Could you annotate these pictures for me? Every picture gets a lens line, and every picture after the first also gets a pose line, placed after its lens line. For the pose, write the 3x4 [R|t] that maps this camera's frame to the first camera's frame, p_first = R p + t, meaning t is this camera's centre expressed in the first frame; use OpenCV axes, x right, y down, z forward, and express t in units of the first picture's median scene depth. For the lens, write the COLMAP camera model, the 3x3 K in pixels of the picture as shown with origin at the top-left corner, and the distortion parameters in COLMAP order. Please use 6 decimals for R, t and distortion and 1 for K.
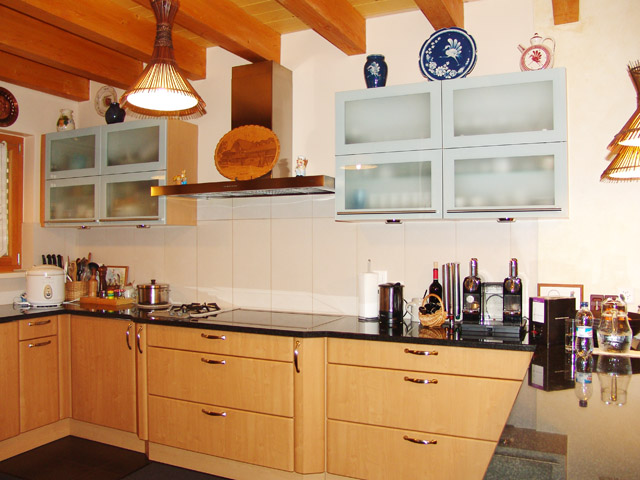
lens RADIAL K [[552.9, 0, 320.0], [0, 552.9, 227.5], [0, 0, 1]] dist [-0.202357, 0.228098]
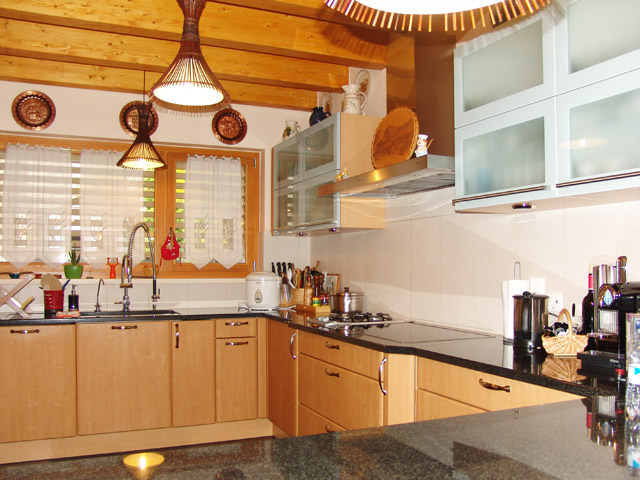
lens RADIAL K [[600.9, 0, 320.0], [0, 600.9, 240.0], [0, 0, 1]] dist [-0.088902, 0.000859]
pose [[0.755363, -0.023218, -0.654895, 0.369974], [0.014111, 0.999717, -0.019167, 0.036265], [0.655155, 0.005237, 0.755476, 0.192608]]
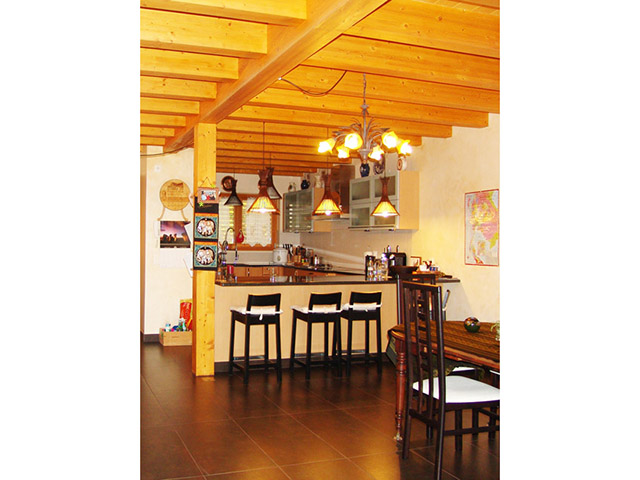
lens RADIAL K [[514.7, 0, 320.0], [0, 514.7, 240.0], [0, 0, 1]] dist [-0.000040, -0.000035]
pose [[0.791849, 0.006787, -0.610680, 1.172689], [0.002323, 0.999898, 0.014125, 0.000304], [0.610713, -0.012604, 0.791752, -0.839669]]
